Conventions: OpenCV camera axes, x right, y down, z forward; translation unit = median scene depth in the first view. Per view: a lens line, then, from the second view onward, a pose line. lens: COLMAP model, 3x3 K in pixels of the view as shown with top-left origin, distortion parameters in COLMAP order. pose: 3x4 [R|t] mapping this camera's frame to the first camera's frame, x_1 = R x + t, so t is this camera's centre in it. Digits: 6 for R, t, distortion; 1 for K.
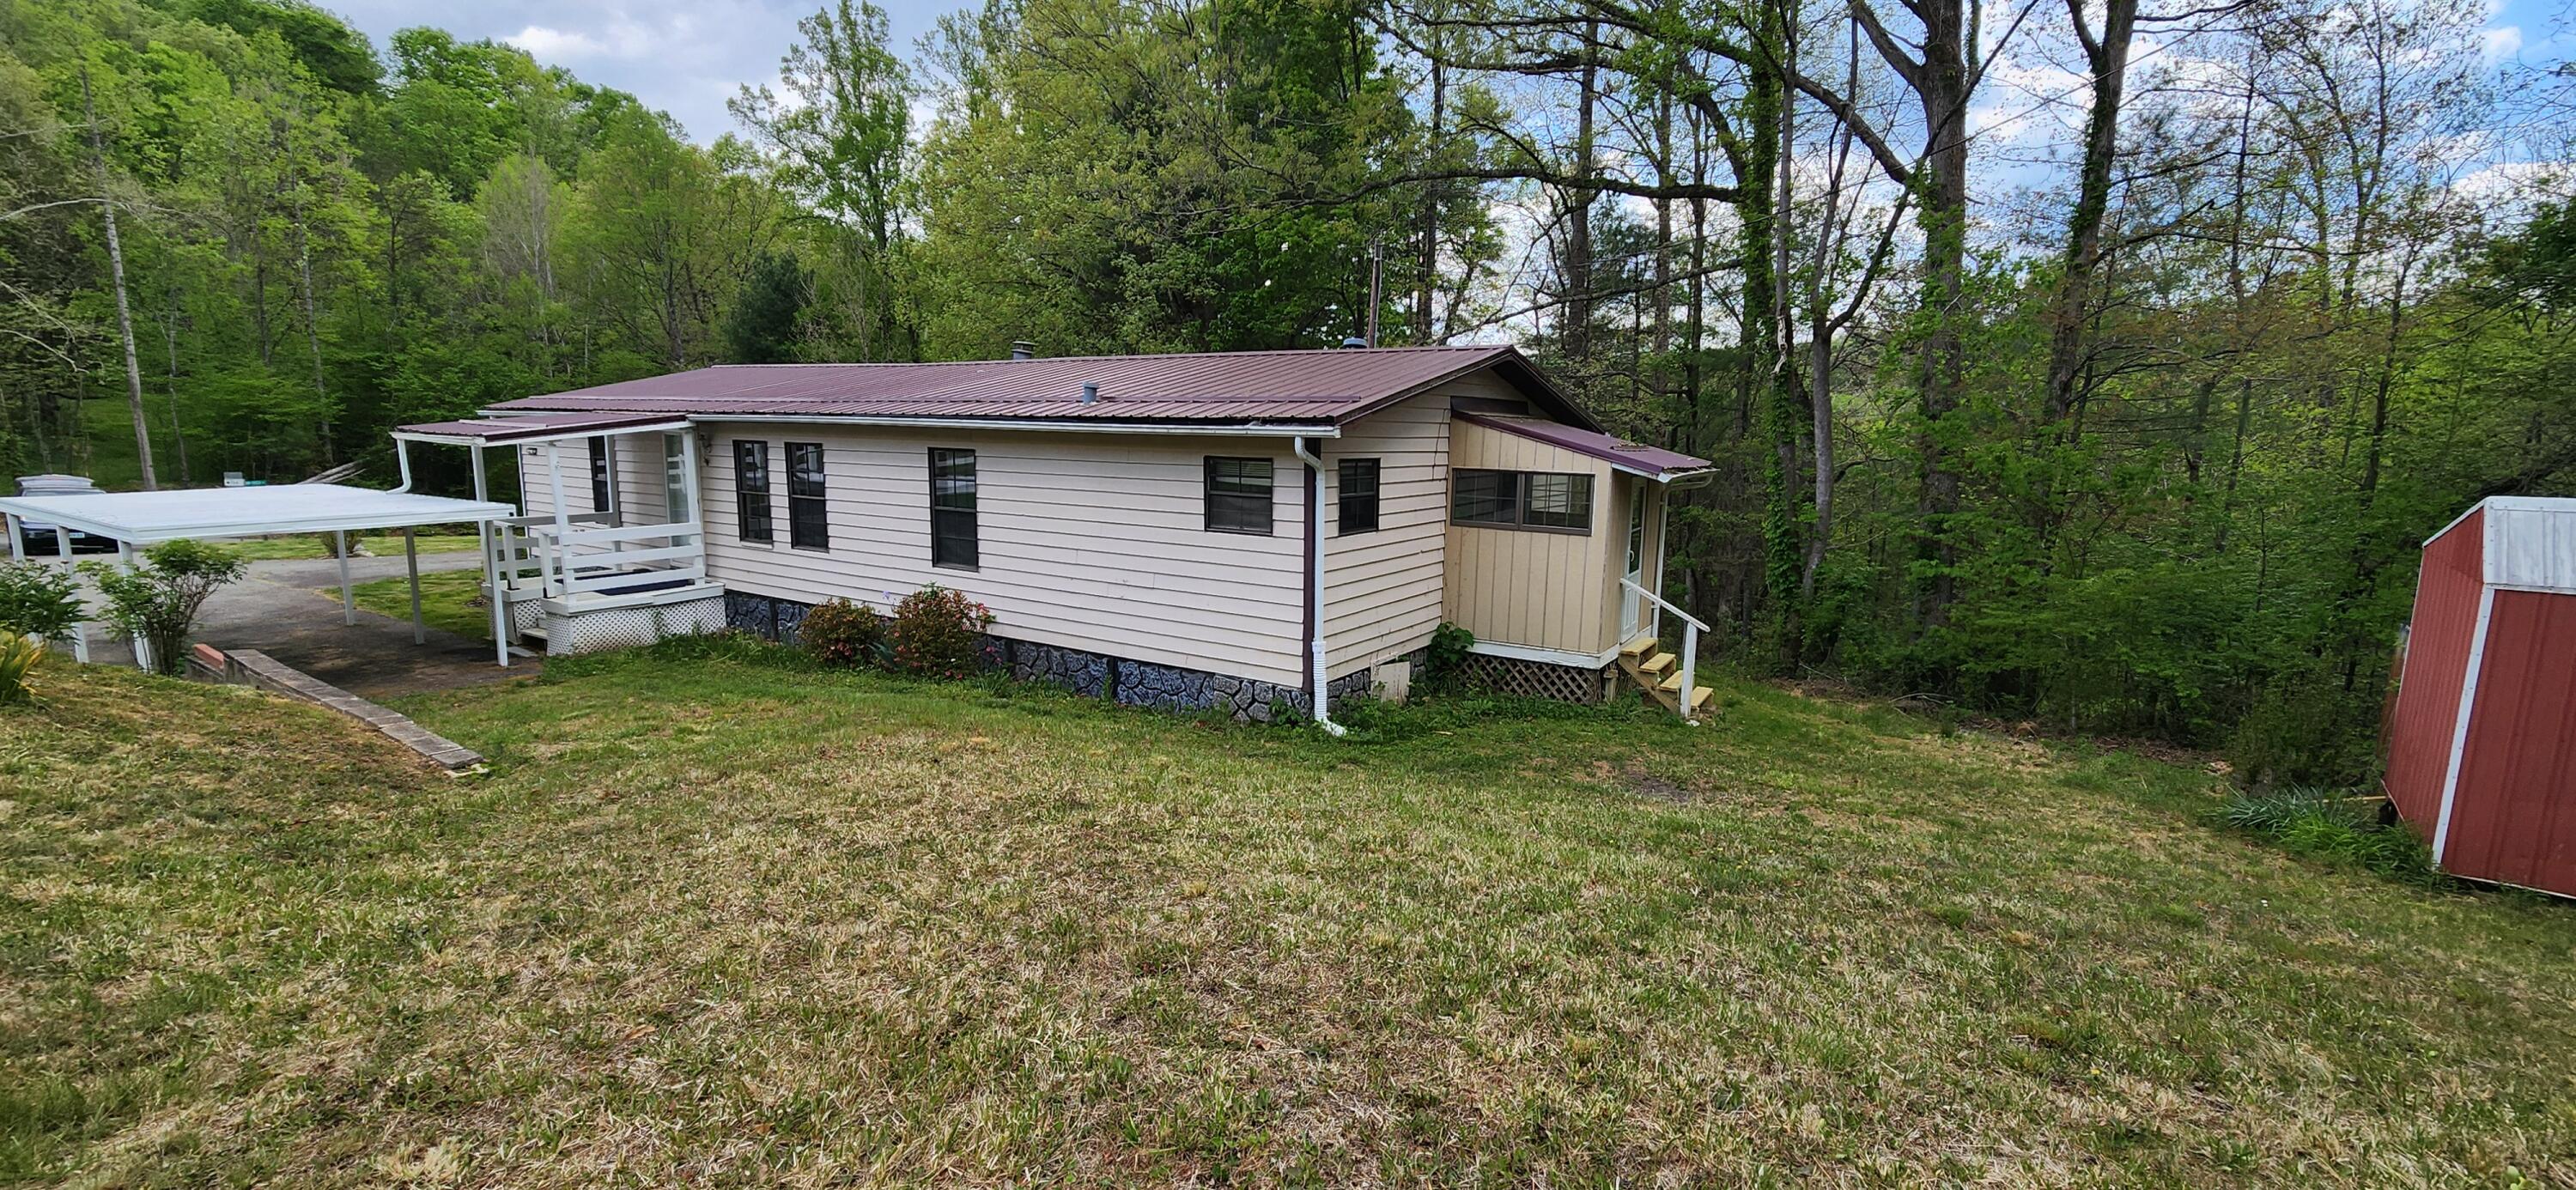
lens RADIAL K [[1109.9, 0, 1291.7], [0, 1109.9, 596.9], [0, 0, 1]] dist [0.000295, 0.000638]
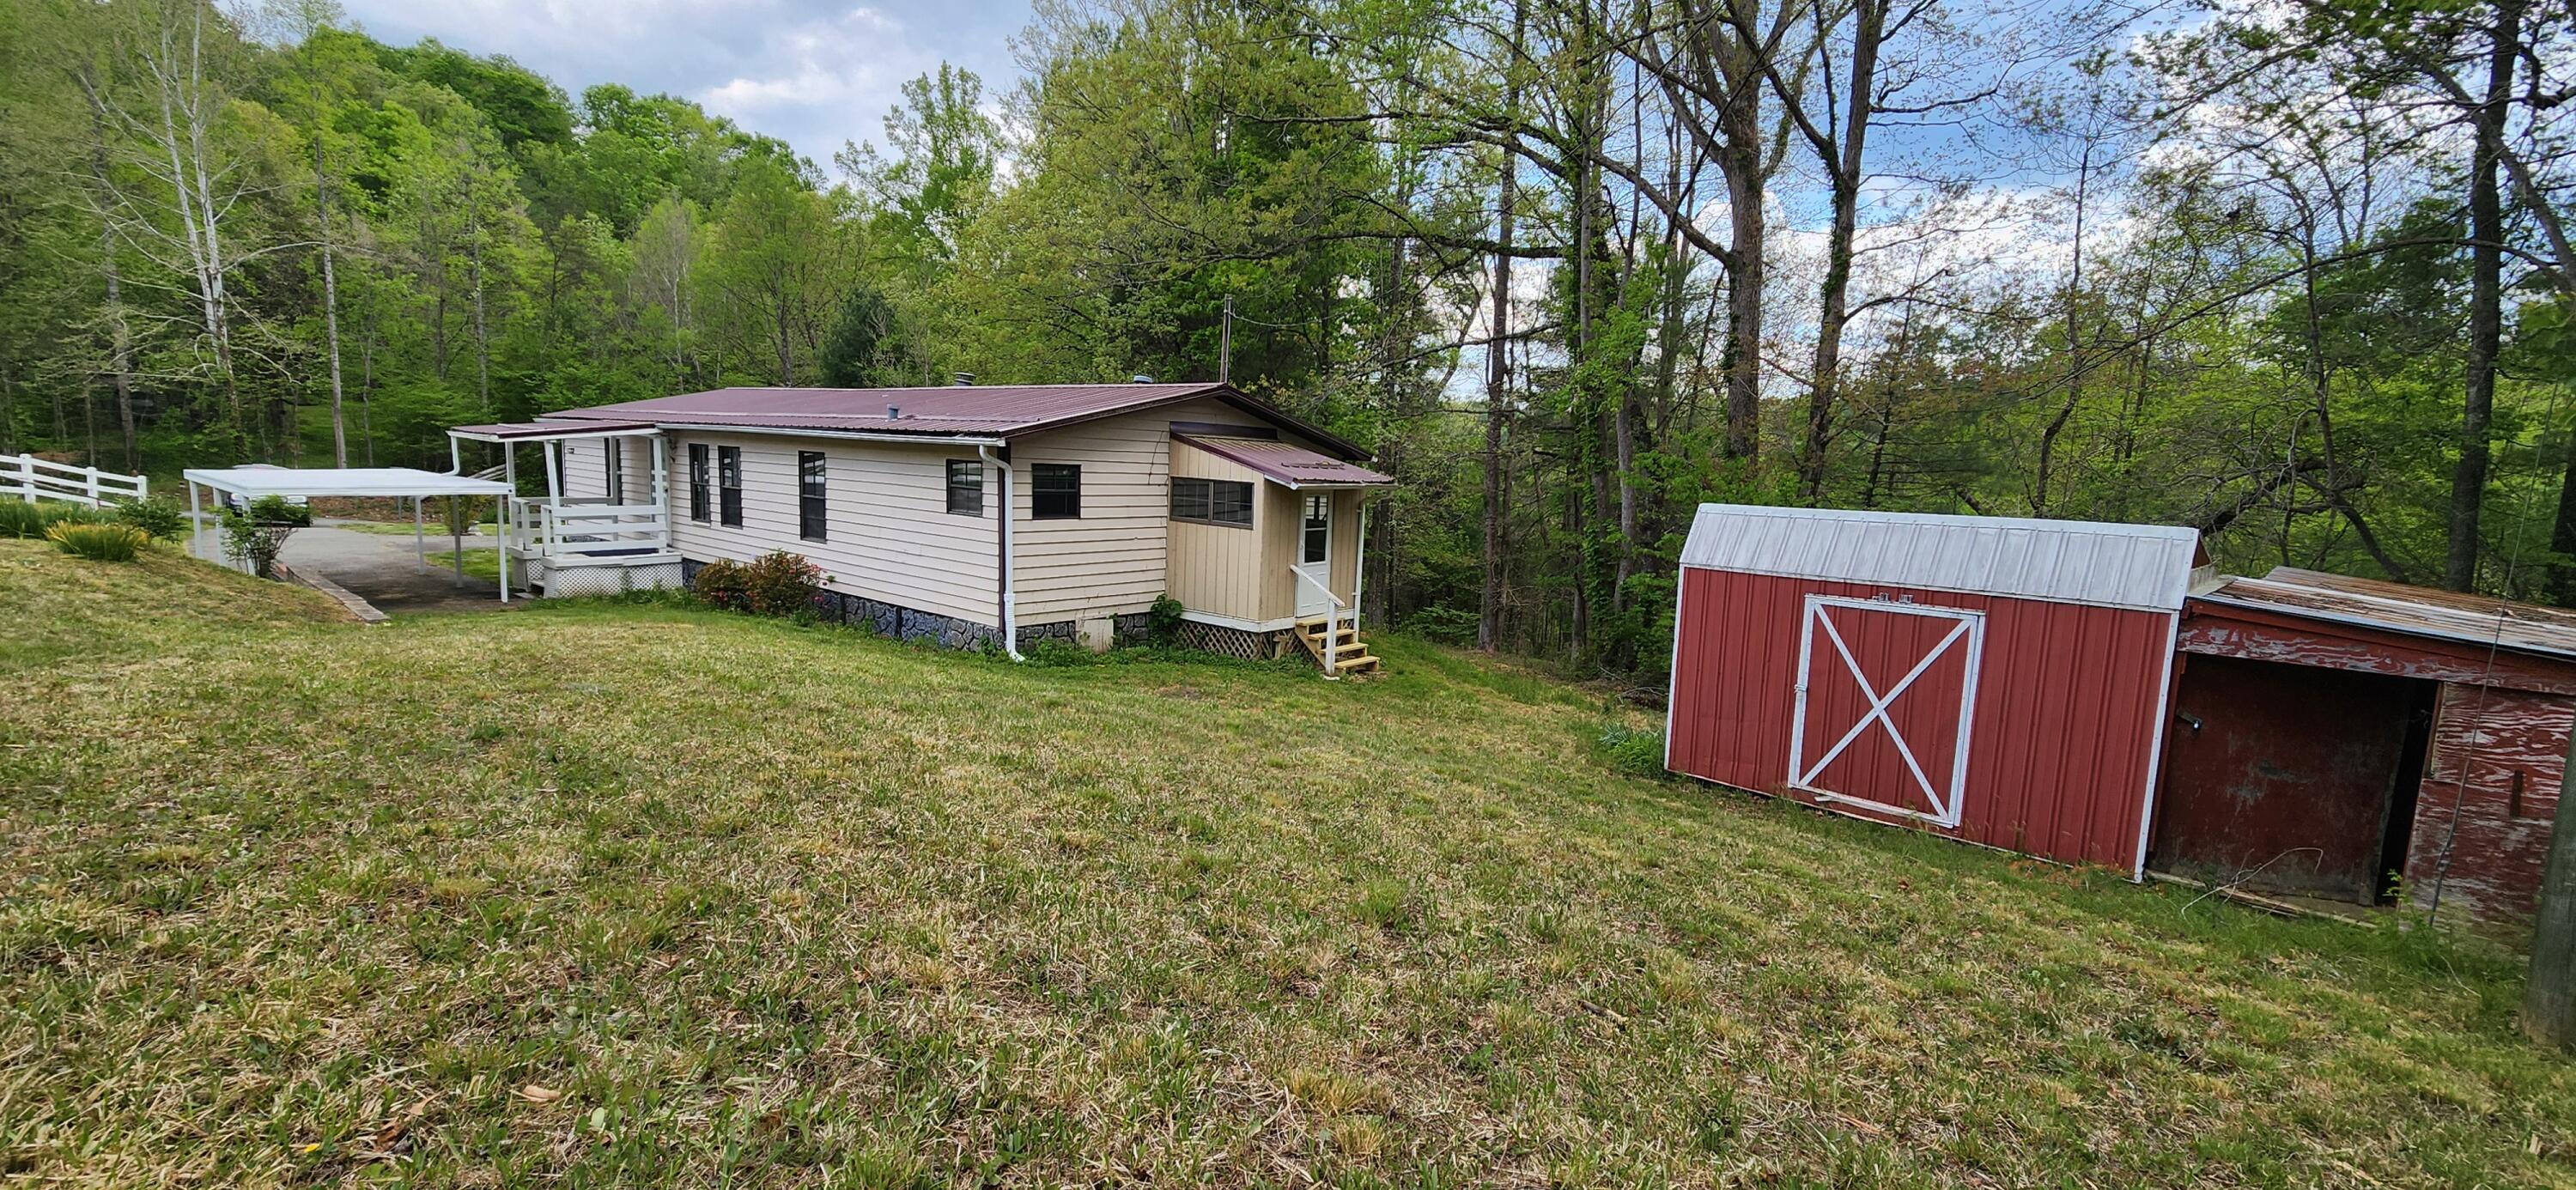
lens RADIAL K [[1109.9, 0, 1291.7], [0, 1109.9, 596.9], [0, 0, 1]] dist [0.000295, 0.000638]
pose [[0.993506, 0.040134, -0.106470, 0.351160], [-0.043157, 0.998723, -0.026247, 0.043755], [0.105281, 0.030672, 0.993969, -0.228185]]
